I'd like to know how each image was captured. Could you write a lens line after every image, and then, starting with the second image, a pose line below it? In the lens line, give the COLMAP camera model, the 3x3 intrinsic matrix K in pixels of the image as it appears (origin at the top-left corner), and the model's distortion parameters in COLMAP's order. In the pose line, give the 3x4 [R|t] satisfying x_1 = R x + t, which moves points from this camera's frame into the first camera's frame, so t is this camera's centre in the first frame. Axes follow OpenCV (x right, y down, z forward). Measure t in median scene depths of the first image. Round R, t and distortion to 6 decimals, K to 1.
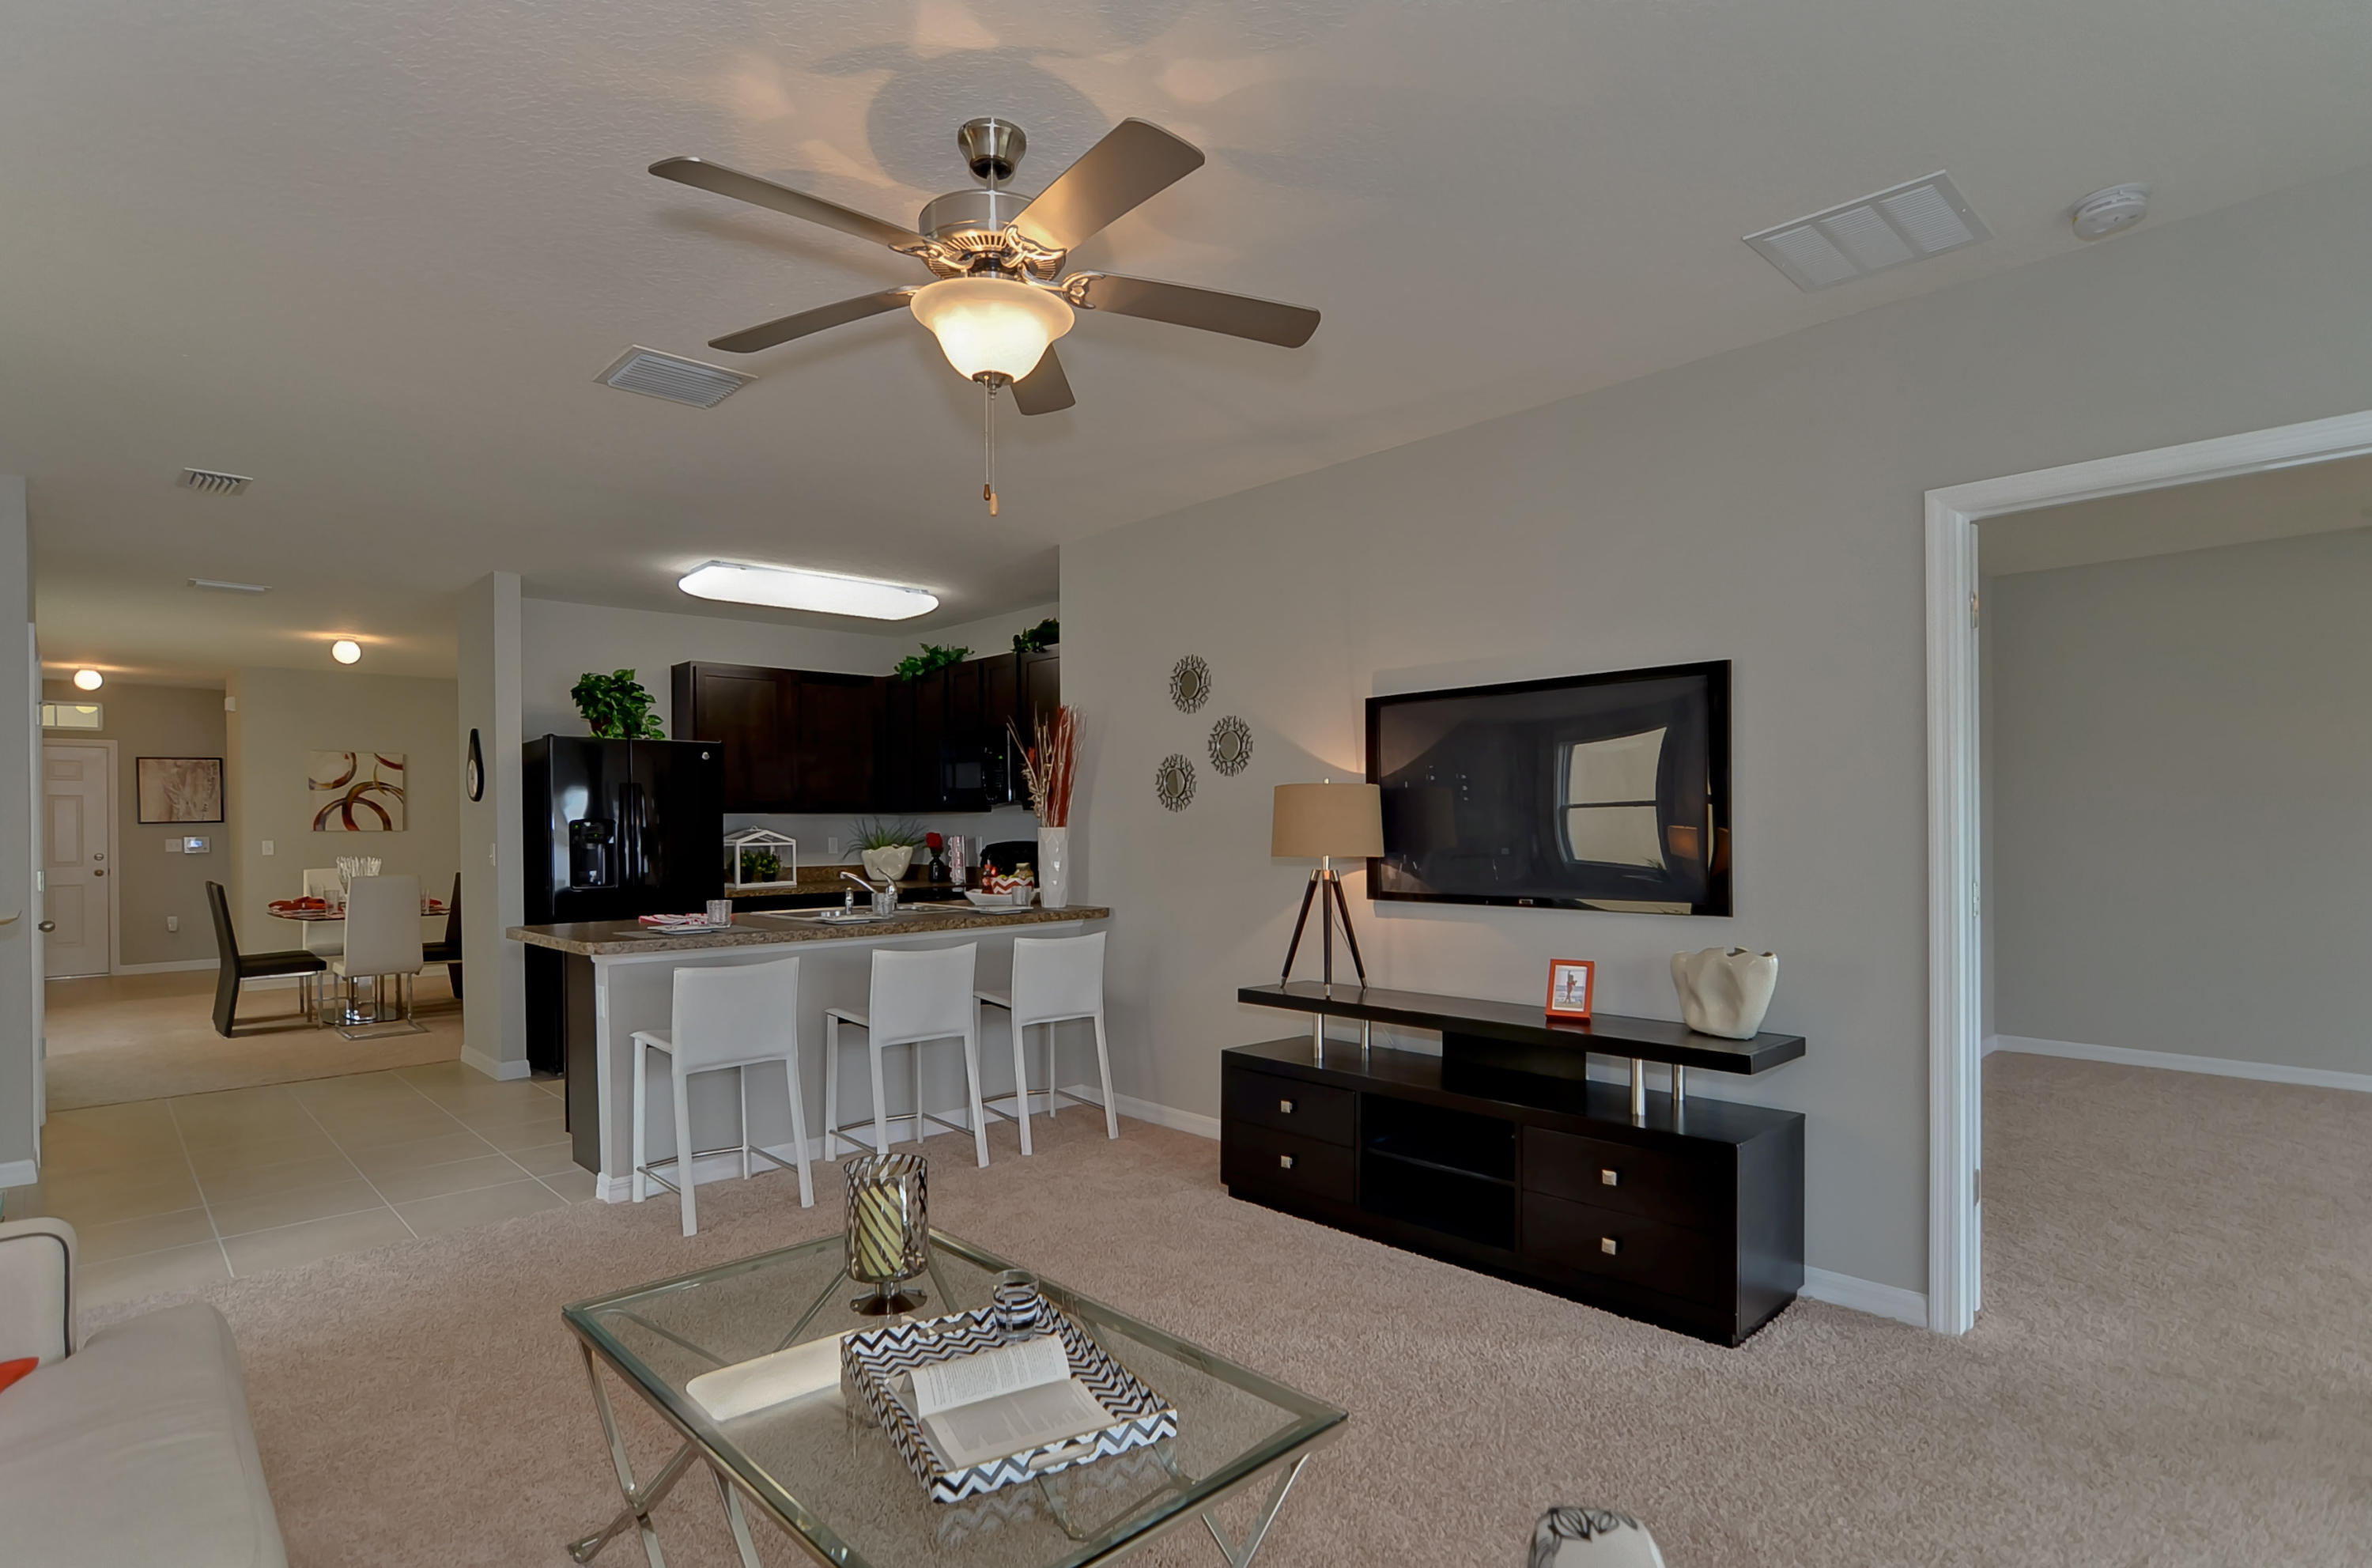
lens RADIAL K [[1192.2, 0, 1180.1], [0, 1192.2, 830.6], [0, 0, 1]] dist [-0.018357, 0.008932]
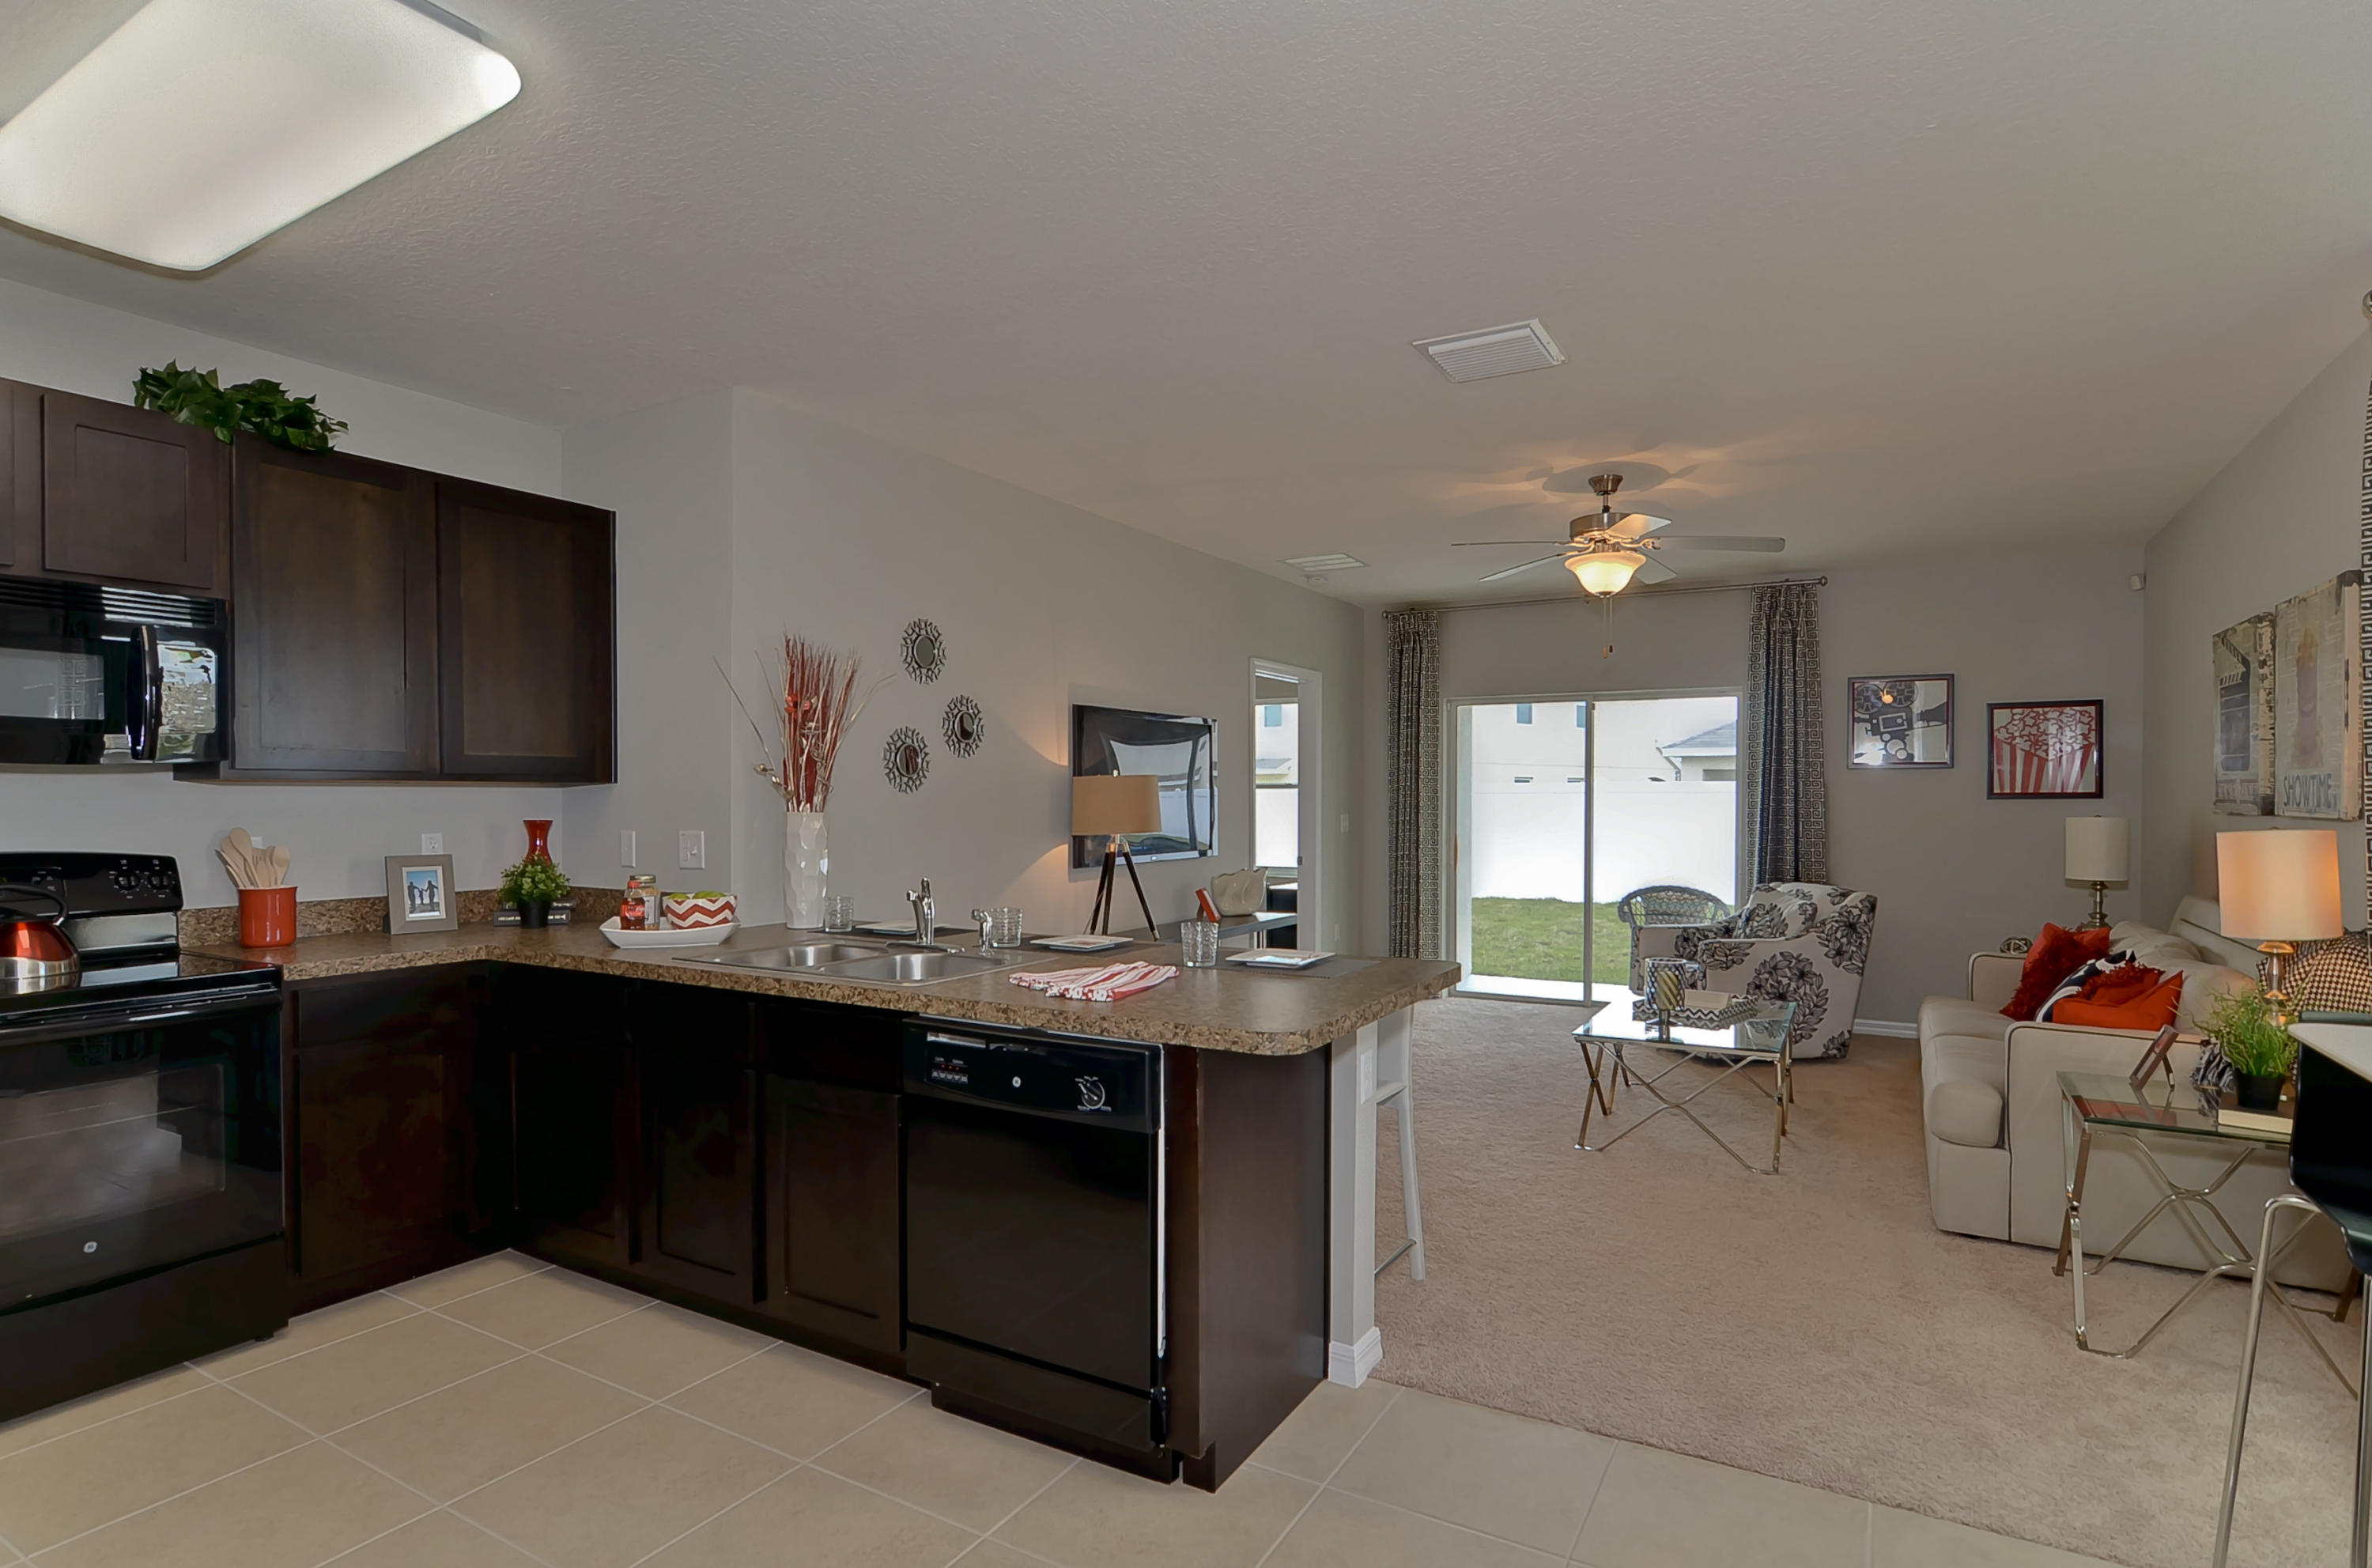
lens RADIAL K [[1218.8, 0, 1178.0], [0, 1218.8, 814.1], [0, 0, 1]] dist [-0.030048, 0.009129]
pose [[-0.287118, -0.005591, 0.957879, -0.746310], [0.007094, 0.999943, 0.007962, -0.004552], [-0.957869, 0.009081, -0.287062, 0.873502]]
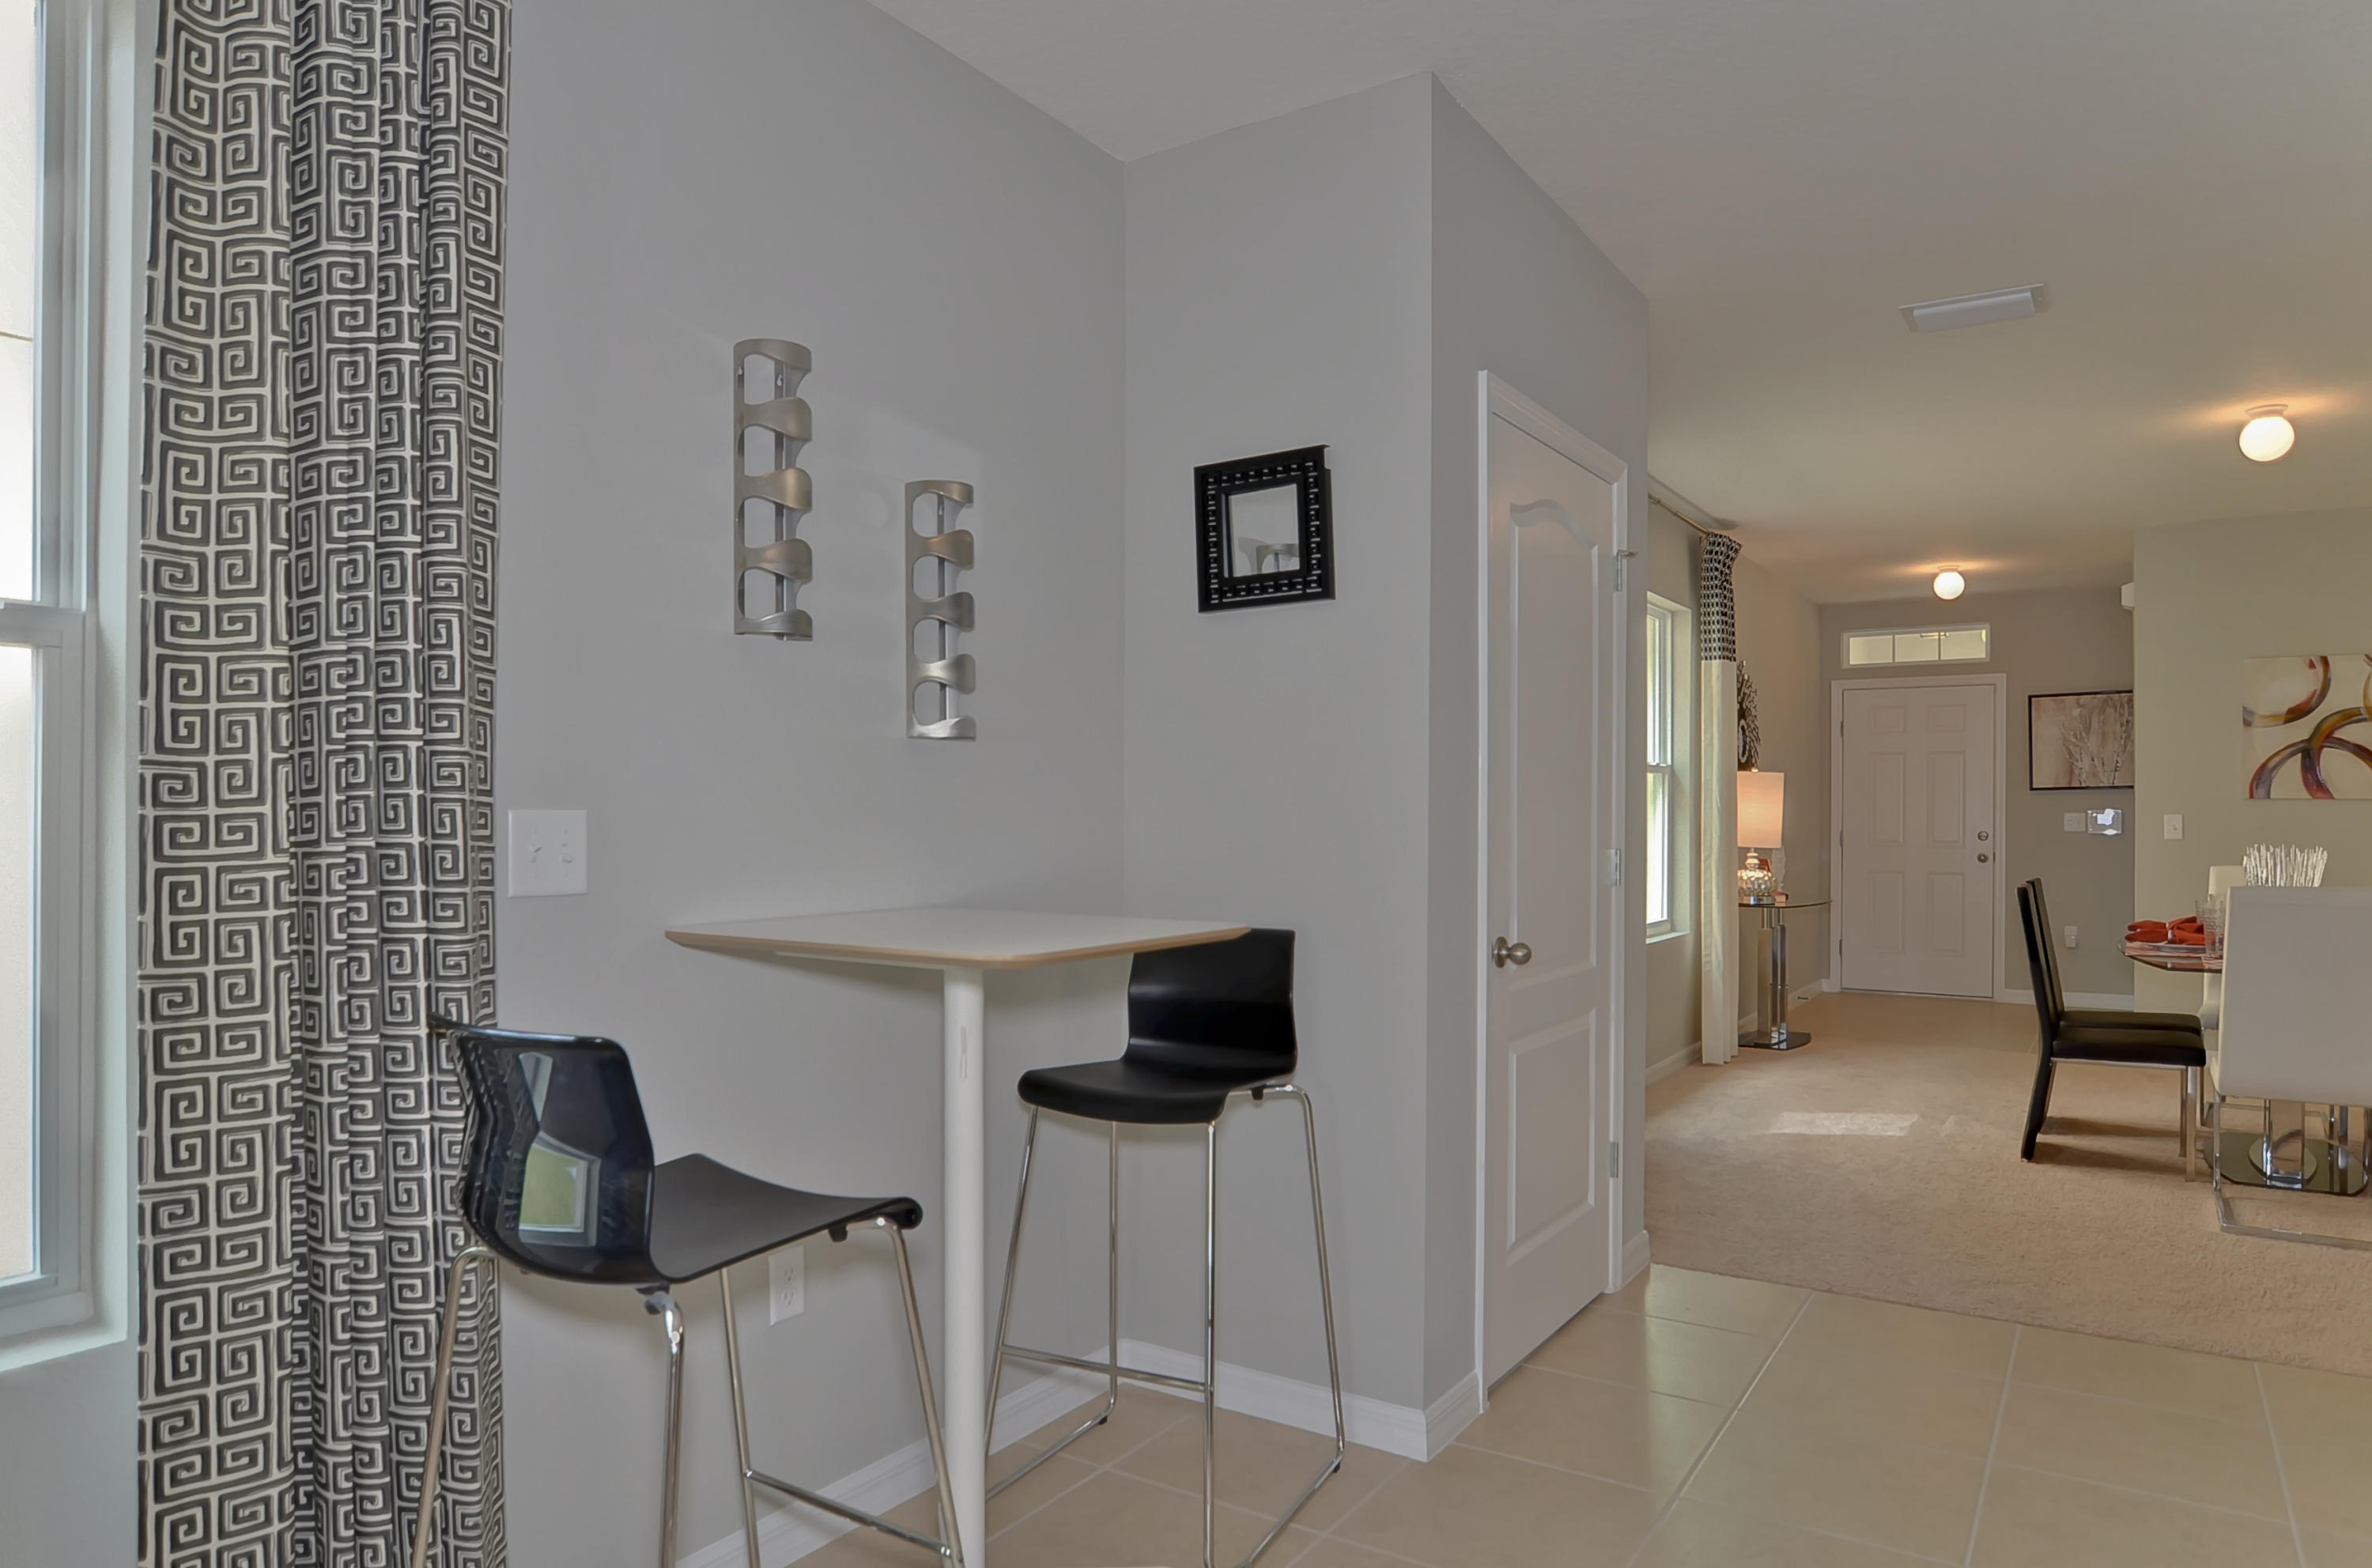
lens RADIAL K [[1458.5, 0, 1189.2], [0, 1458.5, 815.9], [0, 0, 1]] dist [-0.015536, 0.001464]
pose [[0.236300, 0.010819, -0.971620, -0.278599], [-0.009933, 0.999913, 0.008719, 0.011961], [0.971629, 0.007591, 0.236387, 0.536727]]
